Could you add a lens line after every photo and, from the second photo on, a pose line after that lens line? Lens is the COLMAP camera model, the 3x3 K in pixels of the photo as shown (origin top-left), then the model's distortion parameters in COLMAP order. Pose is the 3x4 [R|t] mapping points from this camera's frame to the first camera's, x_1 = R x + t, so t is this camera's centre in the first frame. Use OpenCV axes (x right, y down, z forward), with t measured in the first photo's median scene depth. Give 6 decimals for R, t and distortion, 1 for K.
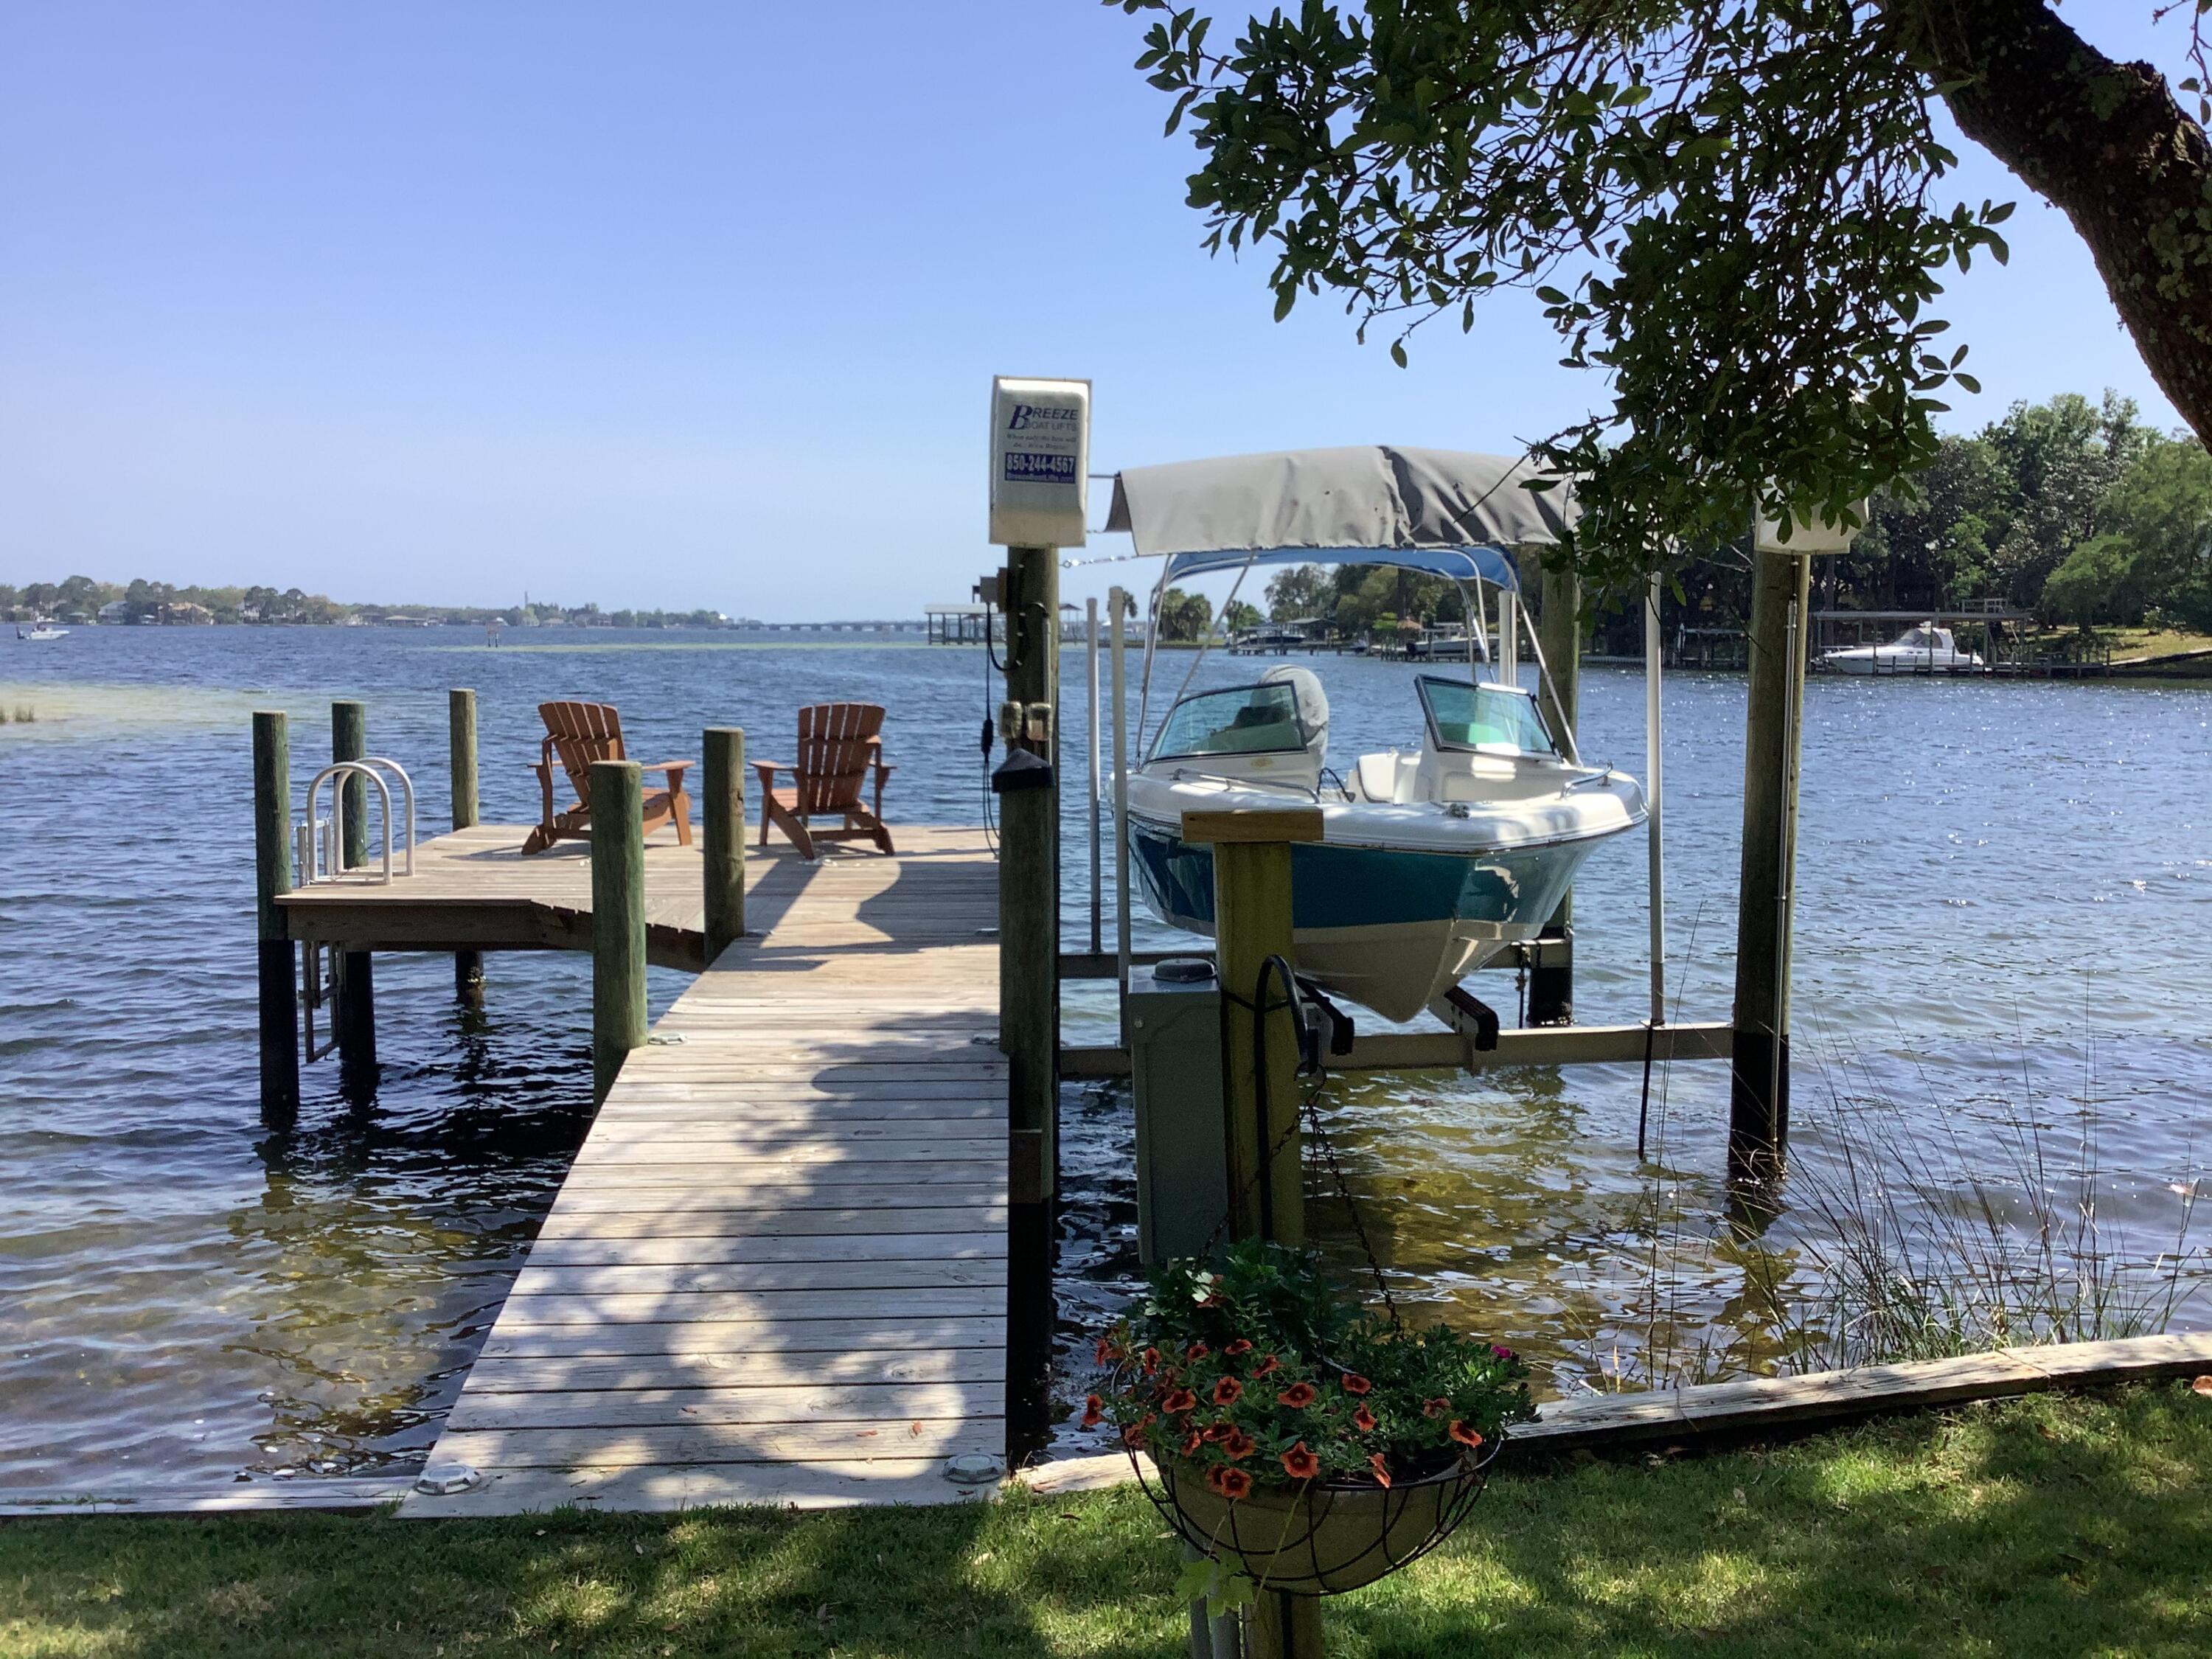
lens RADIAL K [[1977.1, 0, 1126.7], [0, 1977.1, 819.8], [0, 0, 1]] dist [0.109370, -0.201696]
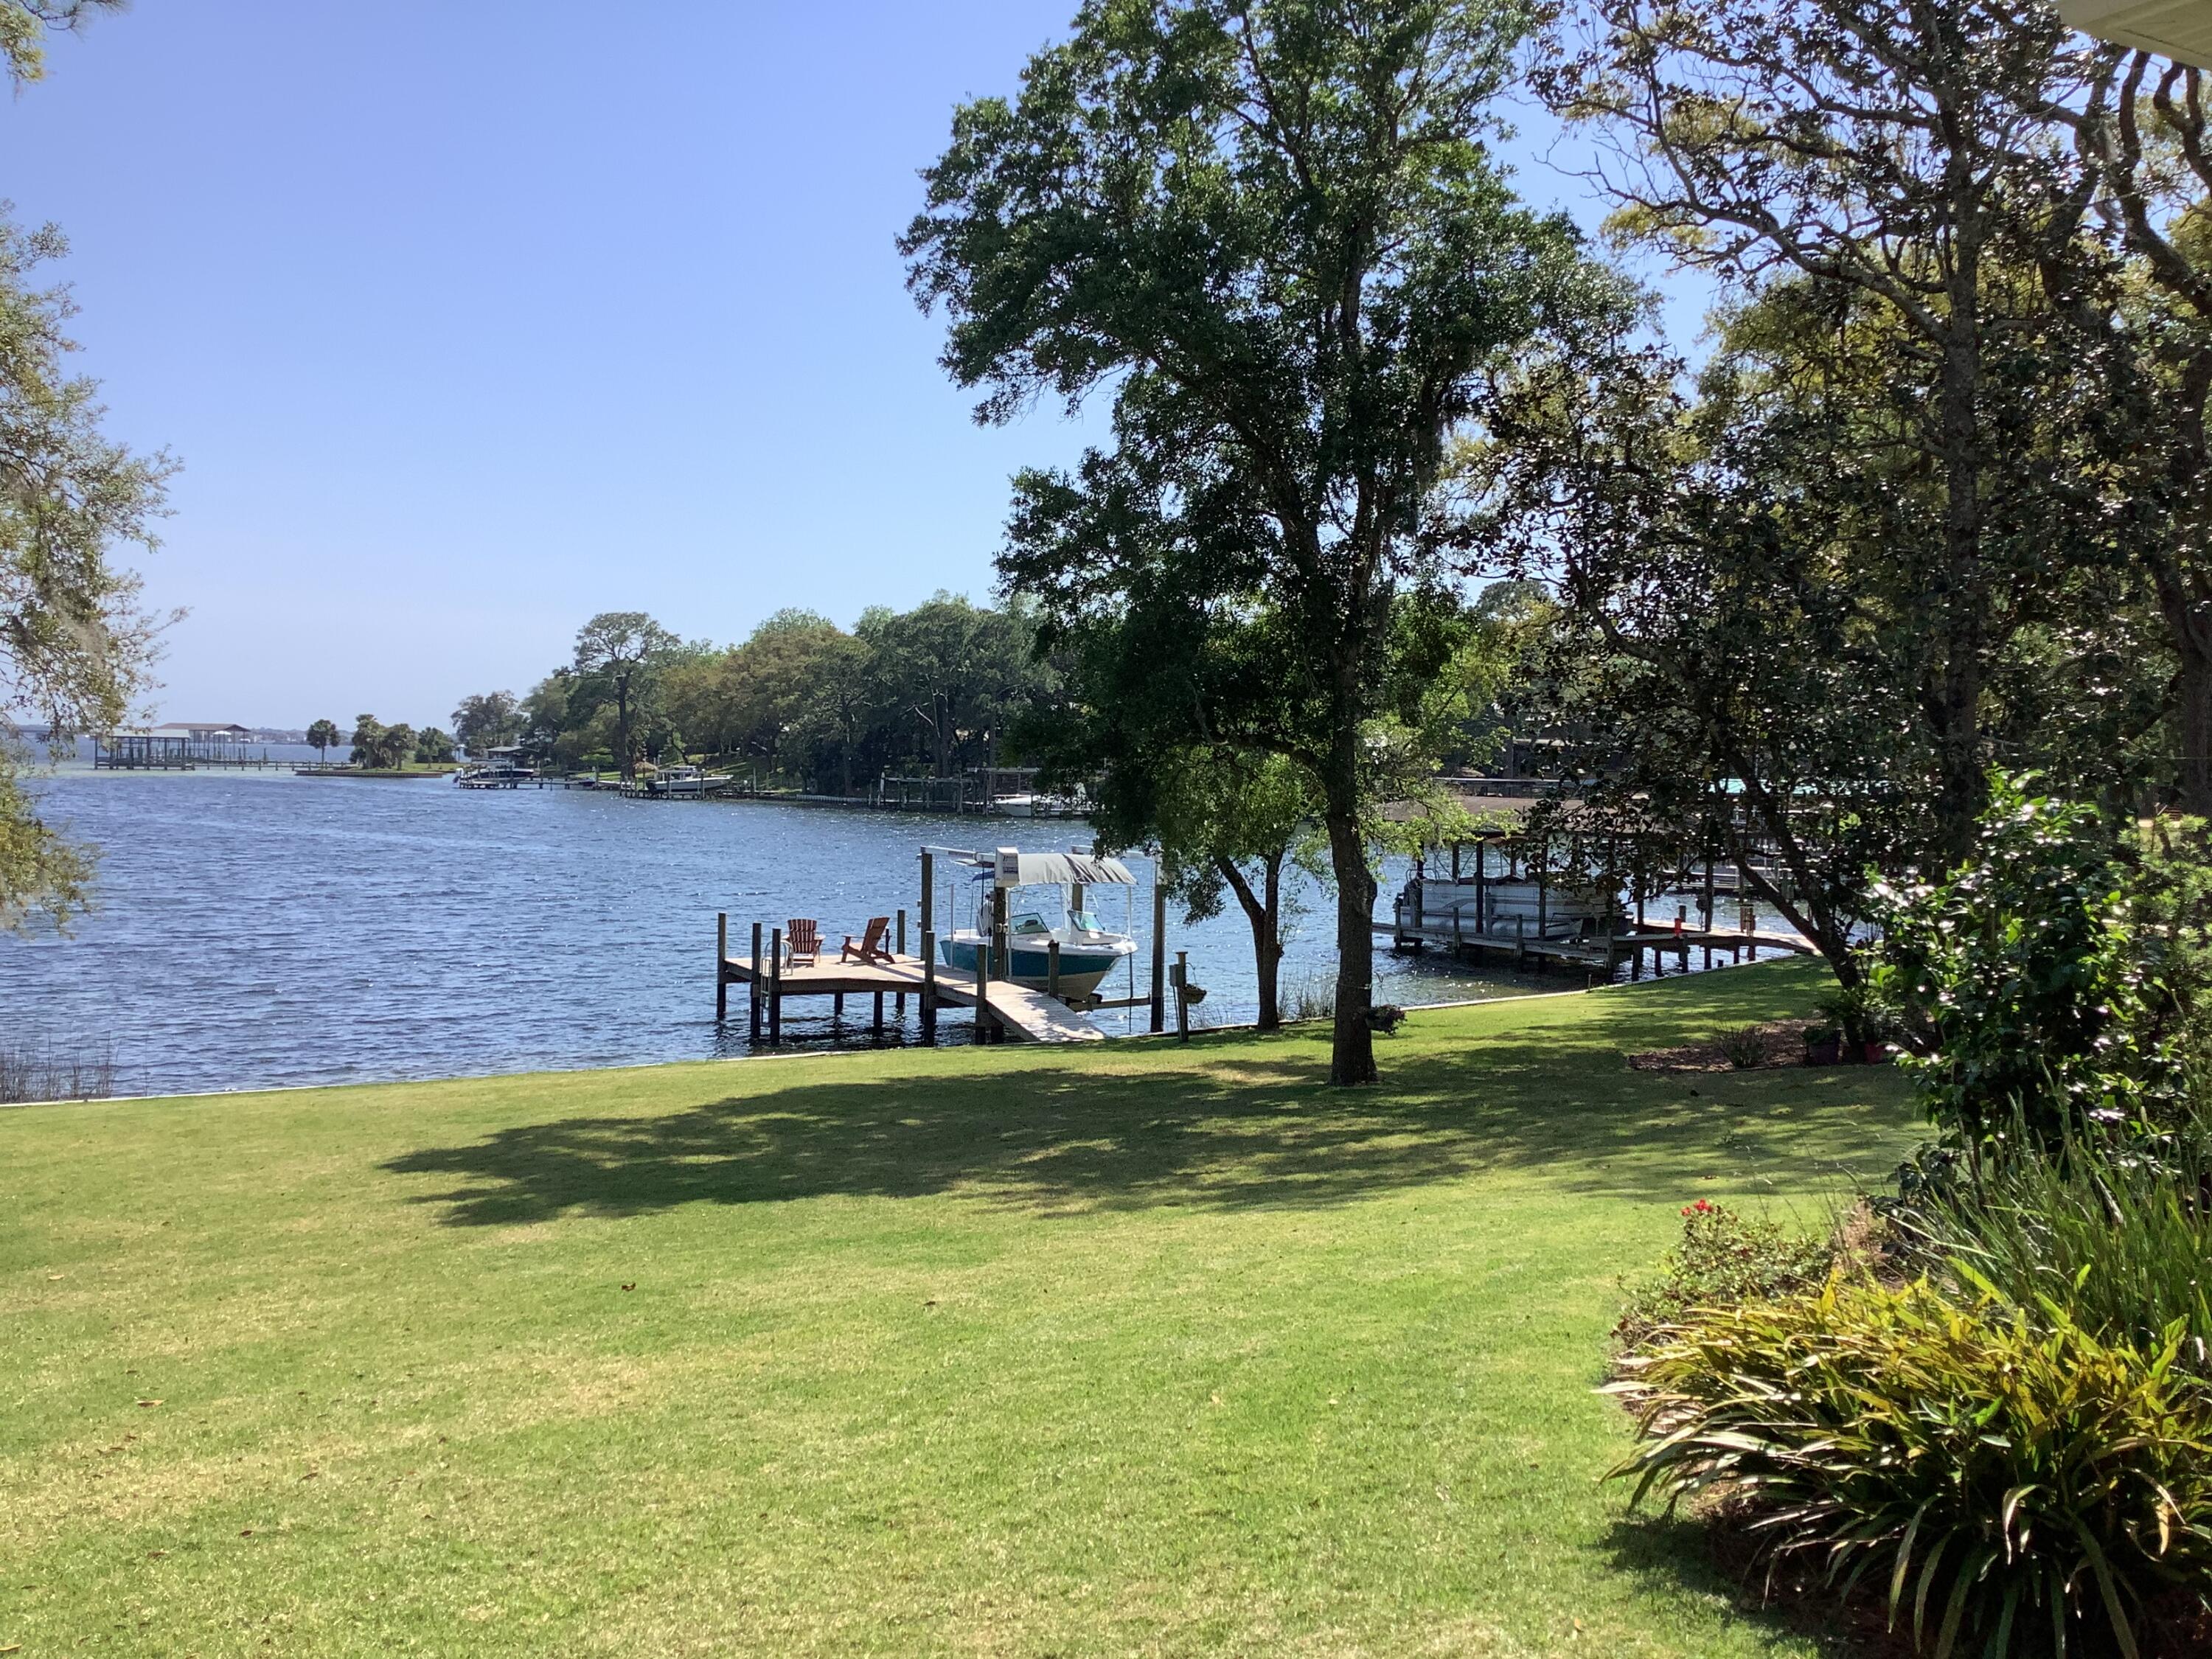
lens RADIAL K [[1977.1, 0, 1126.7], [0, 1977.1, 819.8], [0, 0, 1]] dist [0.109370, -0.201696]
pose [[0.908717, -0.003628, 0.417396, -0.088125], [0.026625, 0.998430, -0.049286, -0.003495], [-0.416562, 0.055900, 0.907387, -0.164339]]
